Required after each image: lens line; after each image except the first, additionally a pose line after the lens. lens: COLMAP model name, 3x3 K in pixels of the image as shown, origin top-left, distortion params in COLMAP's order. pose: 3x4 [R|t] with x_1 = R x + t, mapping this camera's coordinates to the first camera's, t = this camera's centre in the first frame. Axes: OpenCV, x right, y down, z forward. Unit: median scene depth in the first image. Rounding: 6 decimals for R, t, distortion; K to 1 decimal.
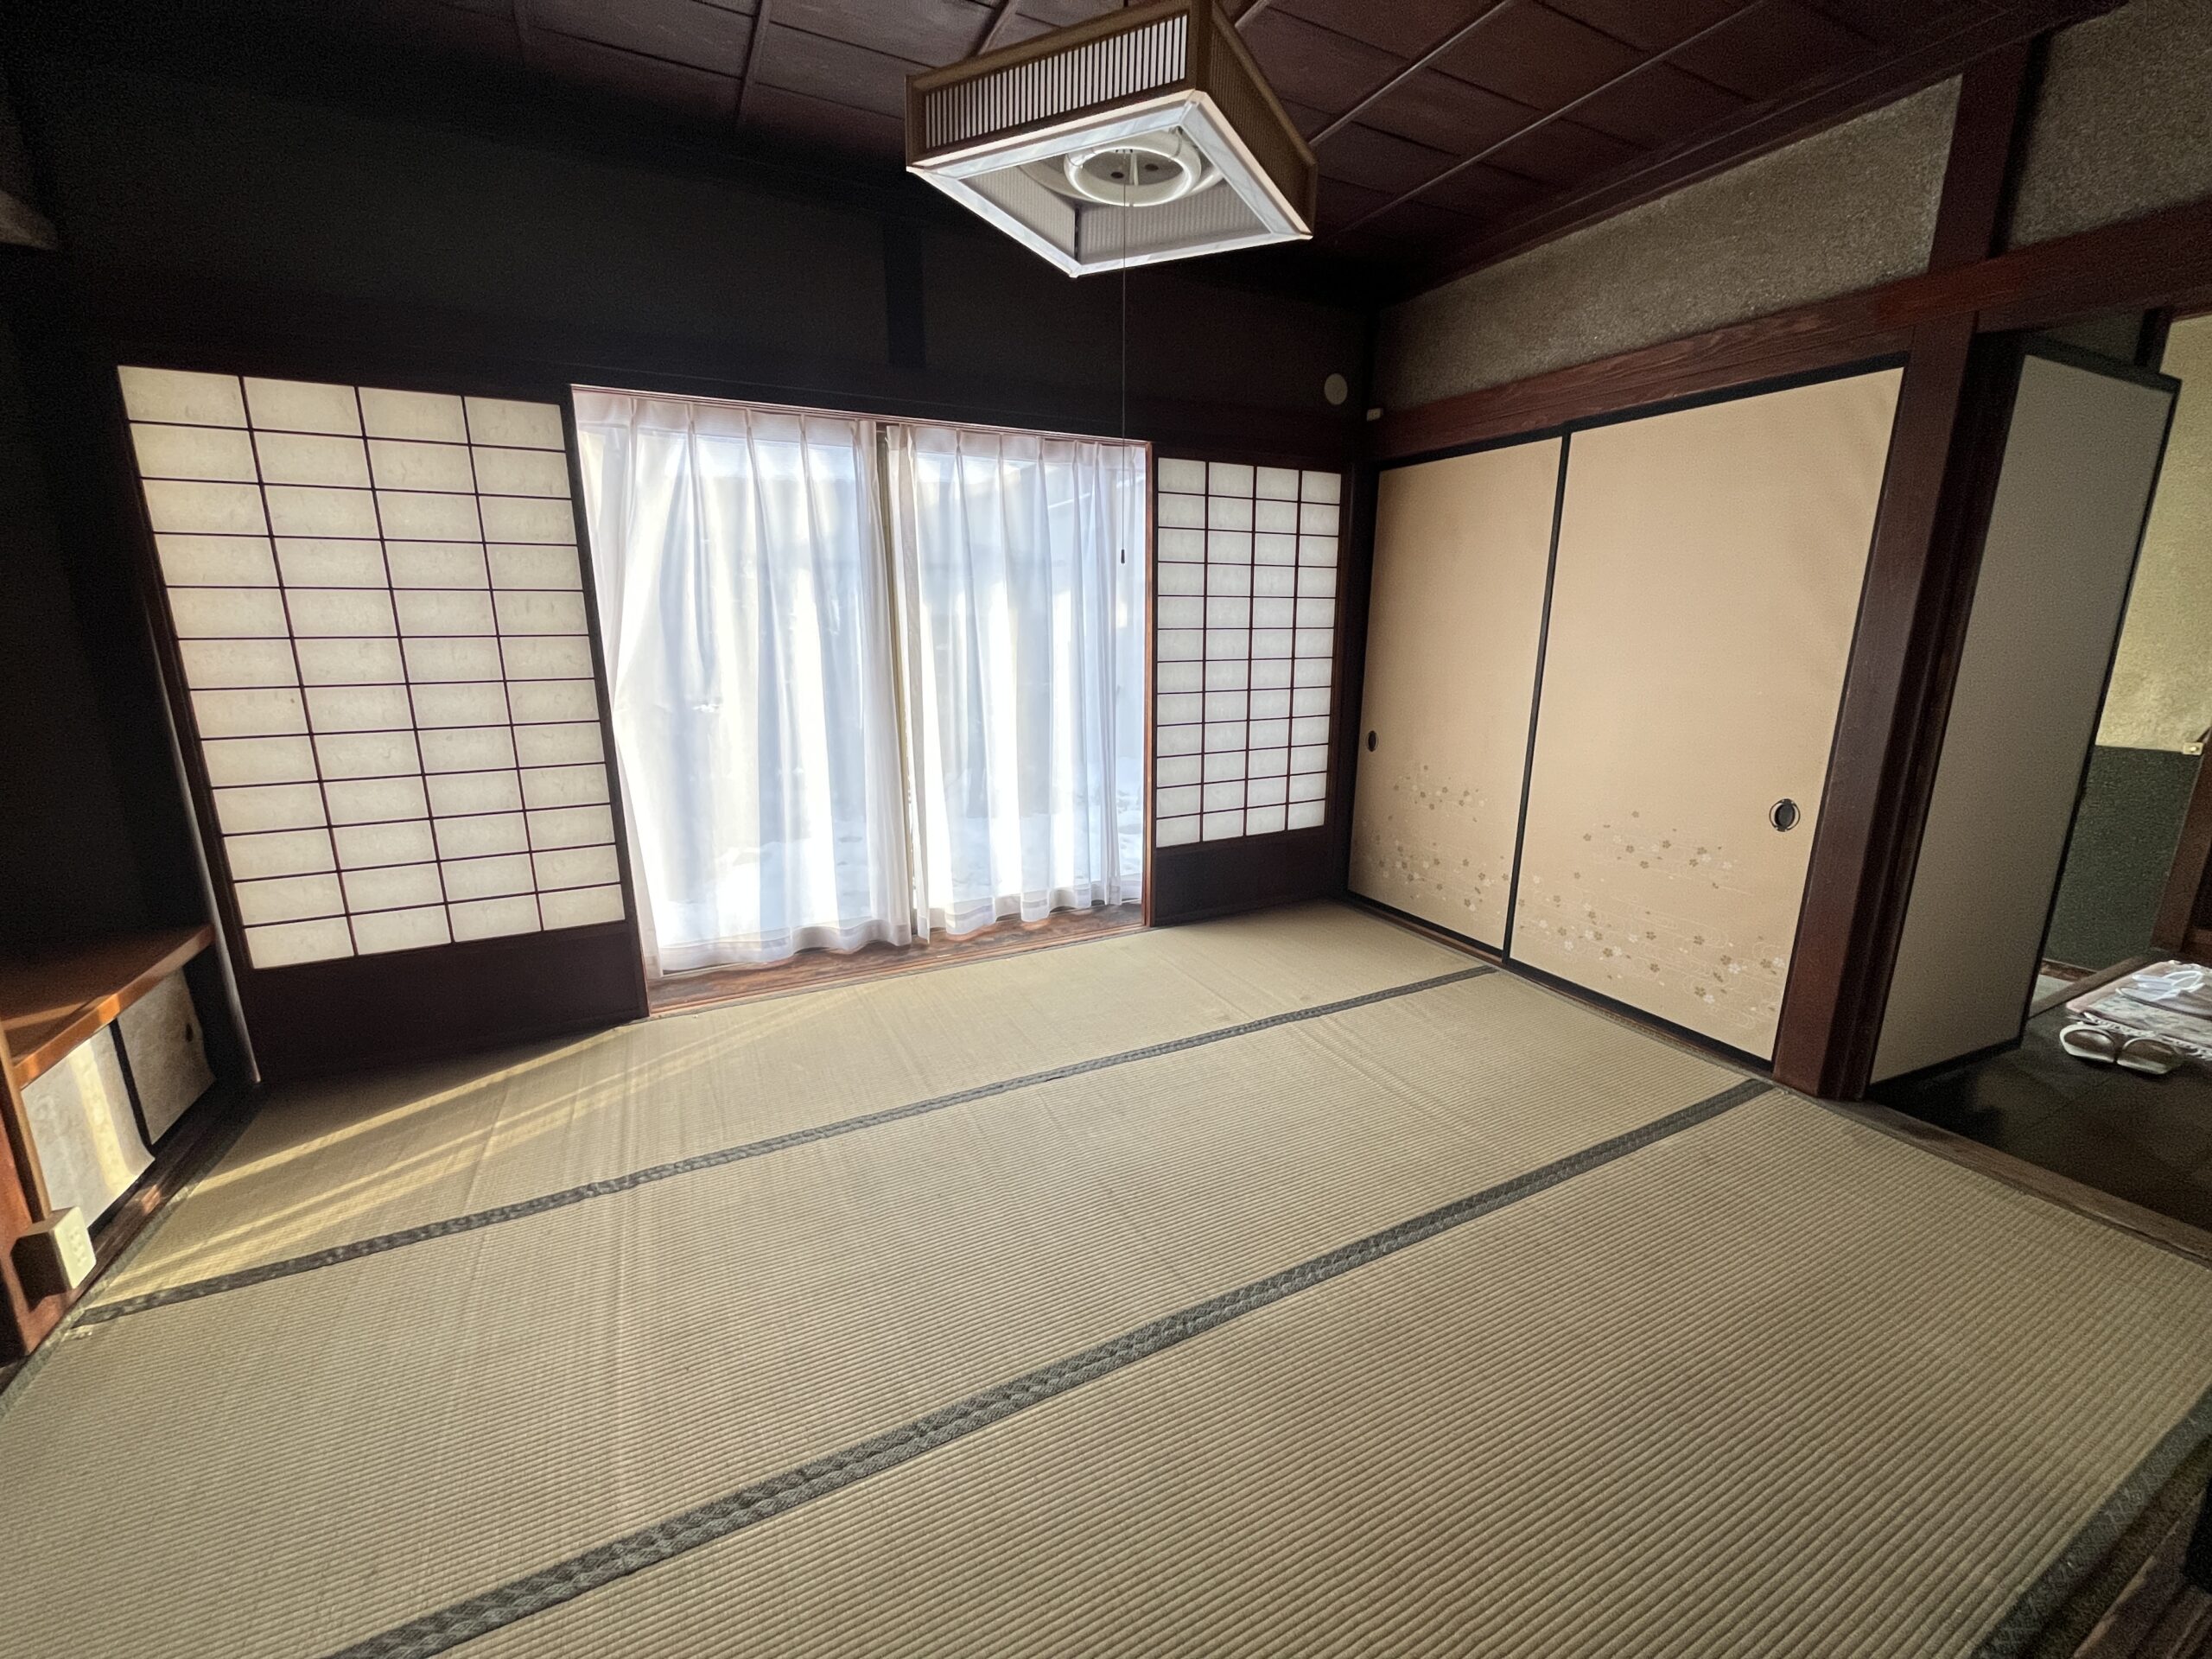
lens RADIAL K [[895.9, 0, 1113.5], [0, 895.9, 827.9], [0, 0, 1]] dist [0.000531, -0.000002]
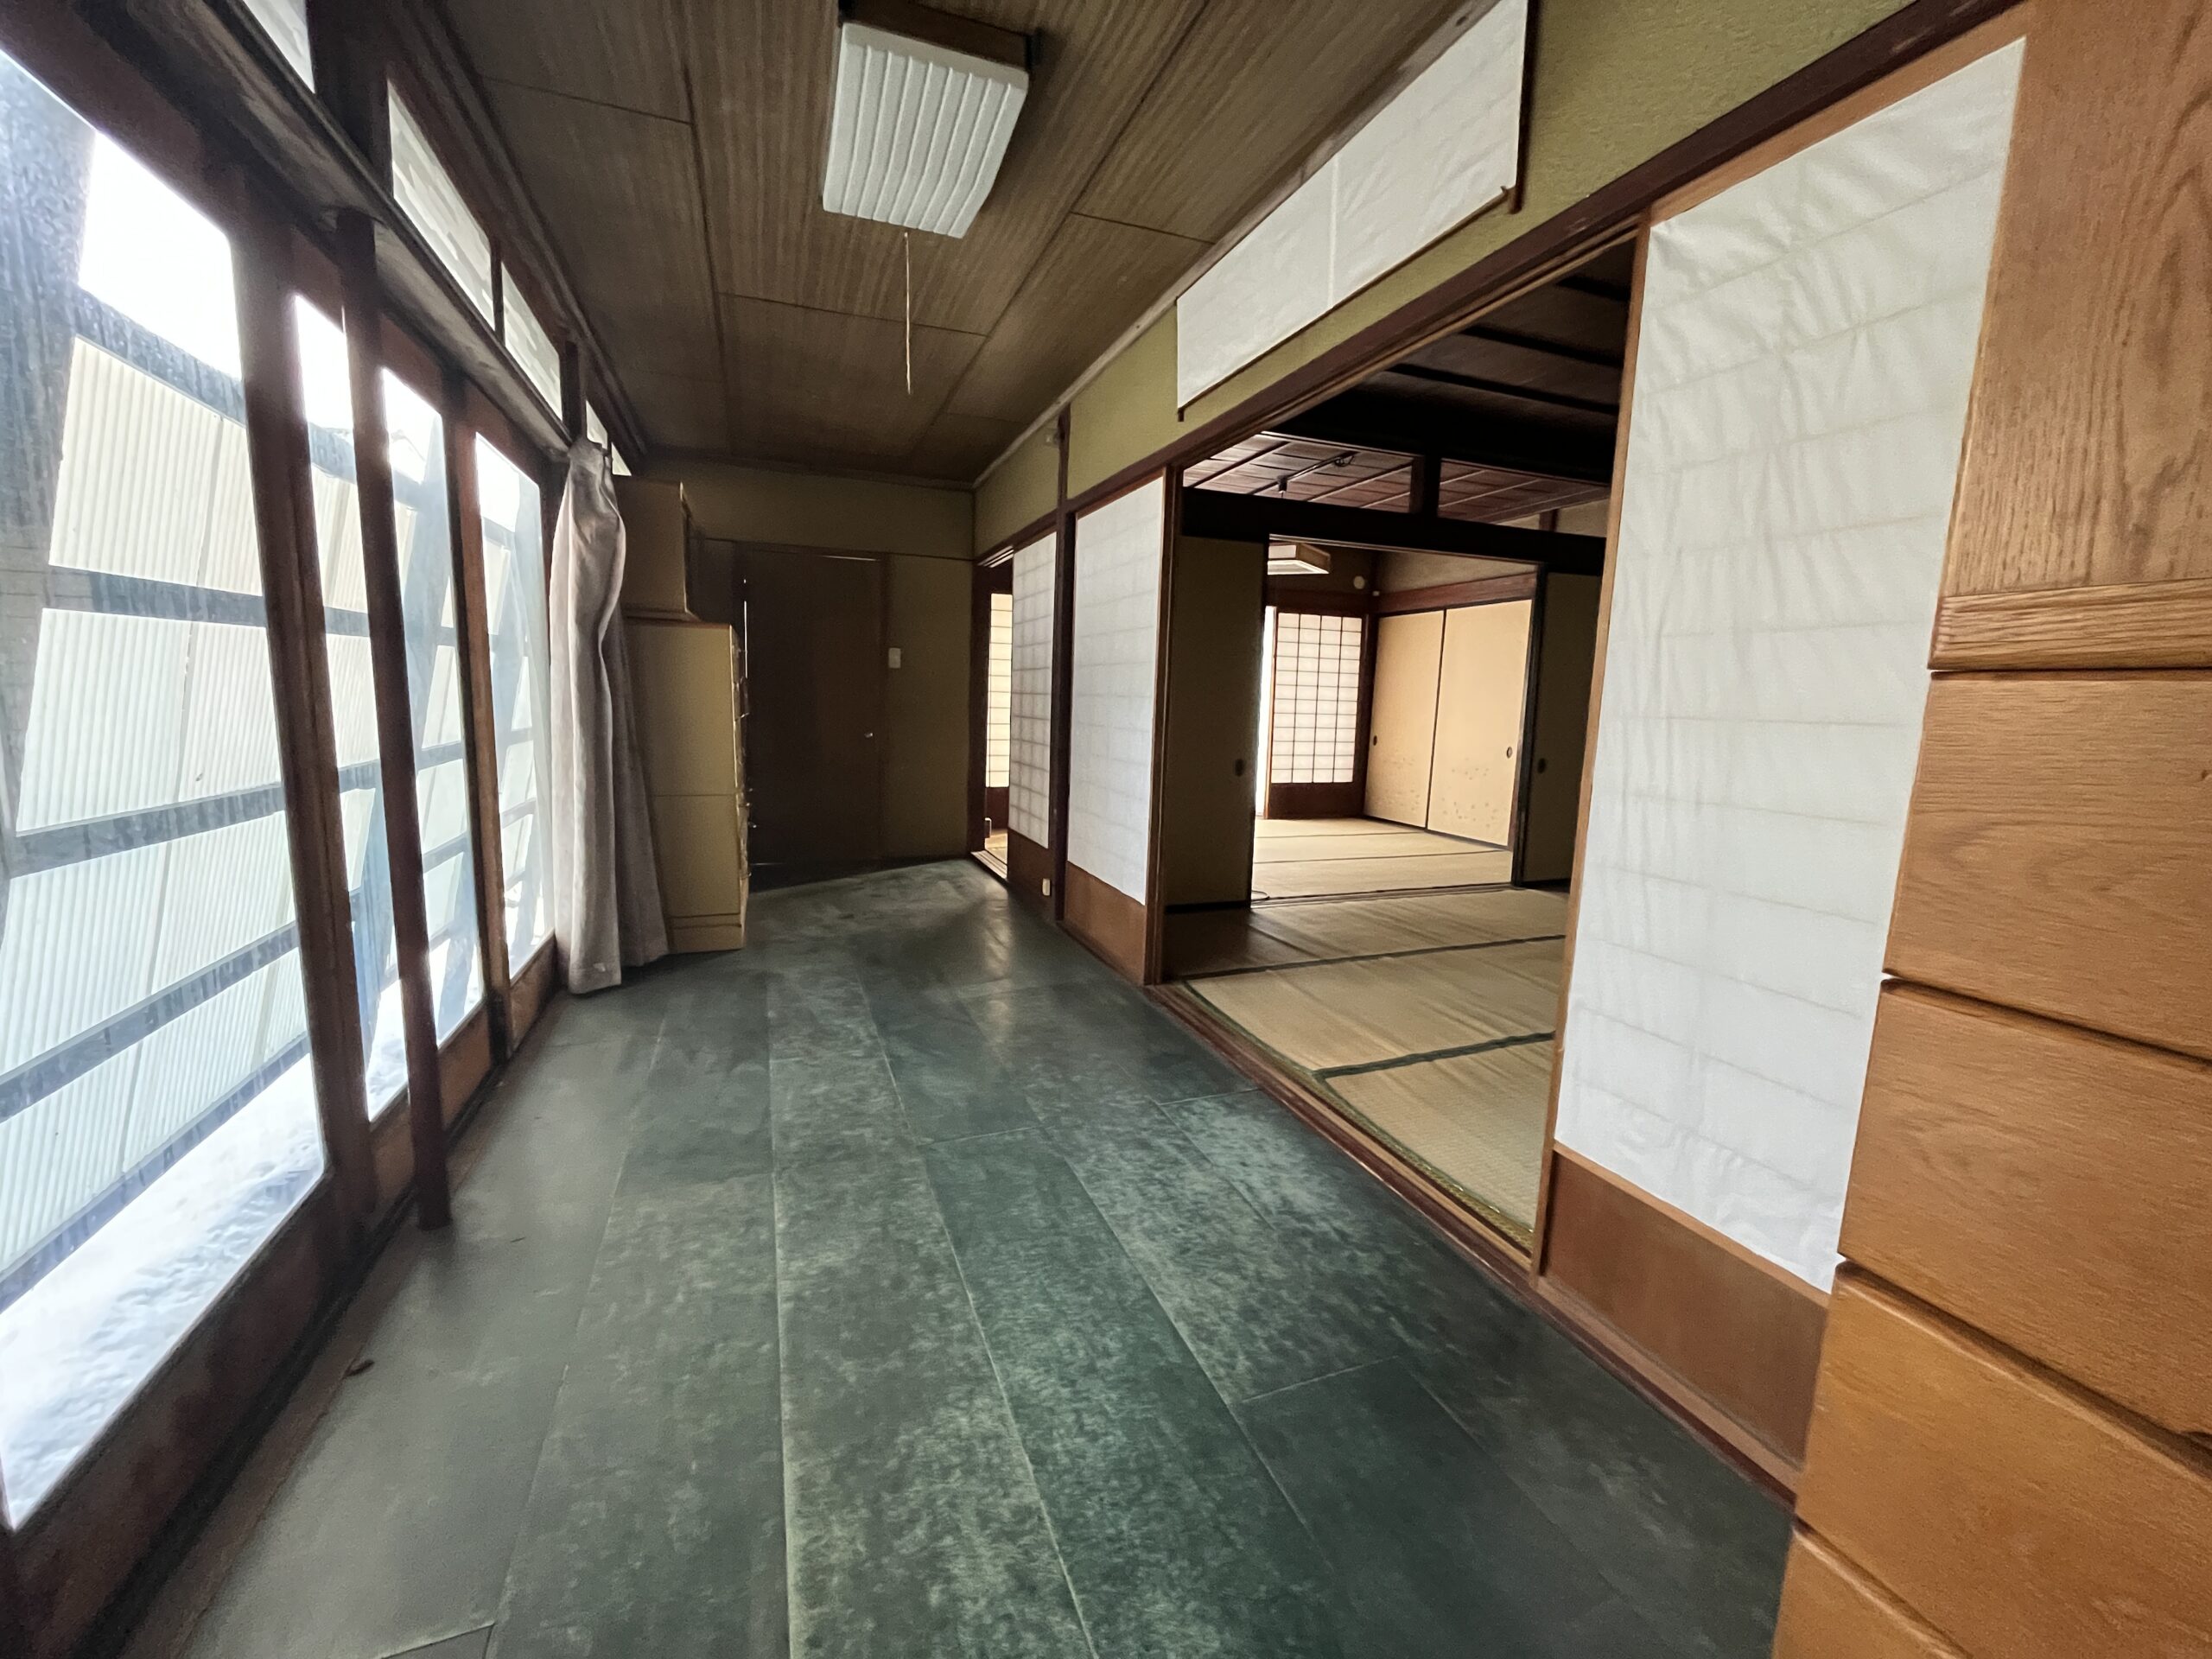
lens RADIAL K [[895.9, 0, 1100.8], [0, 895.9, 826.8], [0, 0, 1]] dist [0.000531, -0.000002]
pose [[0.992477, 0.042150, -0.114943, -0.106873], [-0.052184, 0.994950, -0.085734, 0.333034], [0.110749, 0.091088, 0.989665, -1.188703]]
